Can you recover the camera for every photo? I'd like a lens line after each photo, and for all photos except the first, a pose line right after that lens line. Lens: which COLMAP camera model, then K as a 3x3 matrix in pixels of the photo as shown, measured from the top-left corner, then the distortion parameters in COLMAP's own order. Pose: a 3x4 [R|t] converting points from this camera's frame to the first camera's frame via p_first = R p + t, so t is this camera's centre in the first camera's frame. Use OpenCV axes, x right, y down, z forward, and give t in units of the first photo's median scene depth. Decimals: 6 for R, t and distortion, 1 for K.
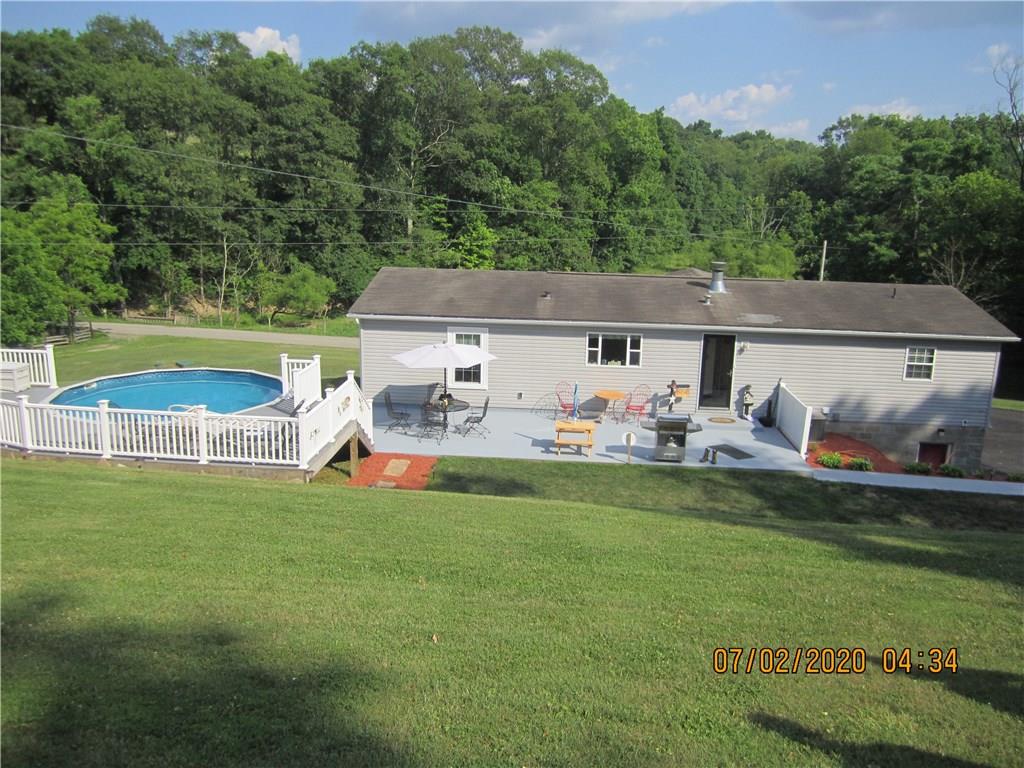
lens RADIAL K [[856.6, 0, 513.3], [0, 856.6, 388.8], [0, 0, 1]] dist [-0.081681, 0.029686]
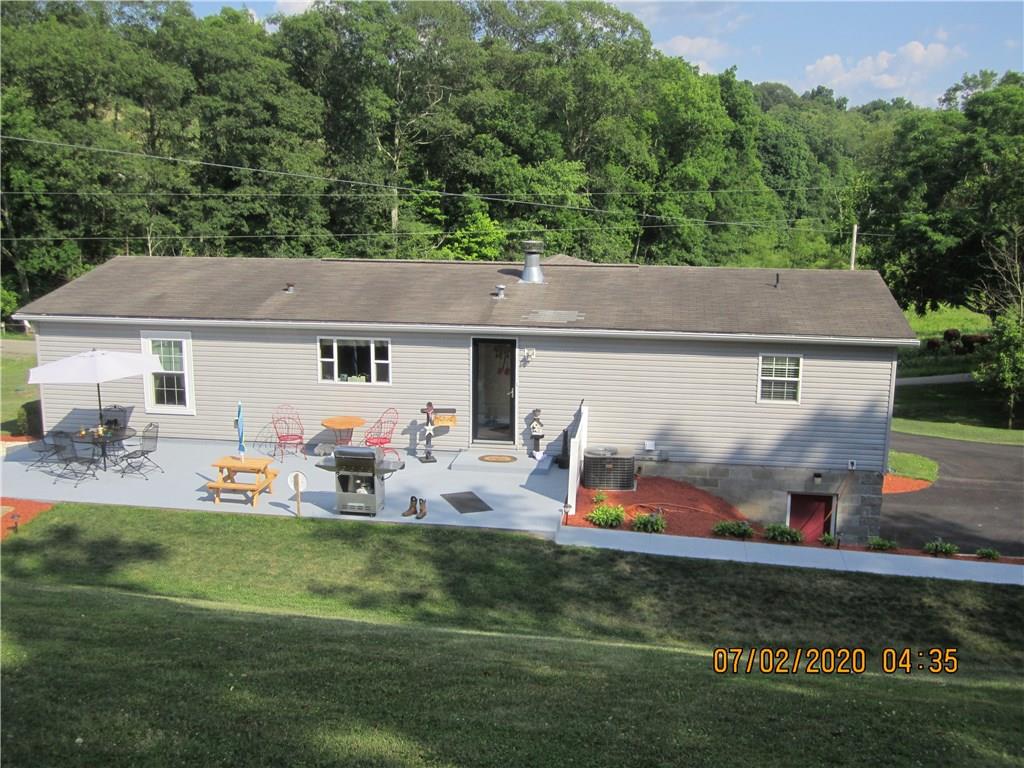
lens RADIAL K [[1066.8, 0, 512.7], [0, 1066.8, 388.9], [0, 0, 1]] dist [-0.079628, 0.000000]
pose [[0.996826, 0.000542, -0.079613, 0.135924], [-0.003266, 0.999413, -0.034090, 0.003755], [0.079547, 0.034242, 0.996243, 0.045110]]
